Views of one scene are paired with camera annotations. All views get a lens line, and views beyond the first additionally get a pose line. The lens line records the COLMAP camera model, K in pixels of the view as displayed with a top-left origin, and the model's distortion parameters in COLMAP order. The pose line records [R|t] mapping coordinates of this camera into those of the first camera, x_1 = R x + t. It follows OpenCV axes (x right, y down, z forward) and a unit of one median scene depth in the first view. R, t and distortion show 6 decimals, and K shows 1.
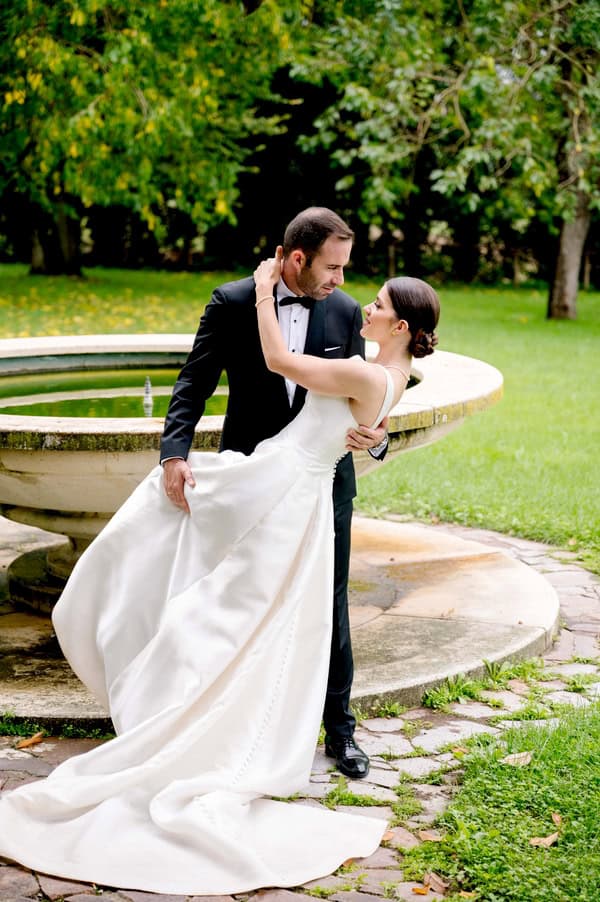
lens RADIAL K [[2063.8, 0, 300.0], [0, 2063.8, 451.0], [0, 0, 1]] dist [-0.021121, -0.247804]
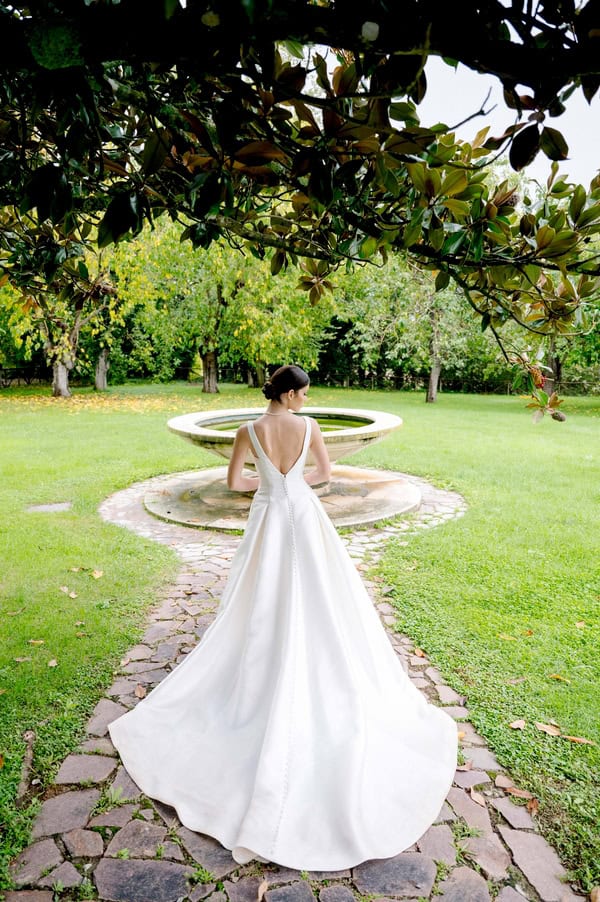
lens RADIAL K [[1096.1, 0, 300.0], [0, 1096.1, 451.0], [0, 0, 1]] dist [0.016260, -0.078336]
pose [[0.996361, 0.000232, -0.085234, 0.075418], [-0.002493, 0.999648, -0.026419, 0.045228], [0.085198, 0.026535, 0.996011, -0.542637]]
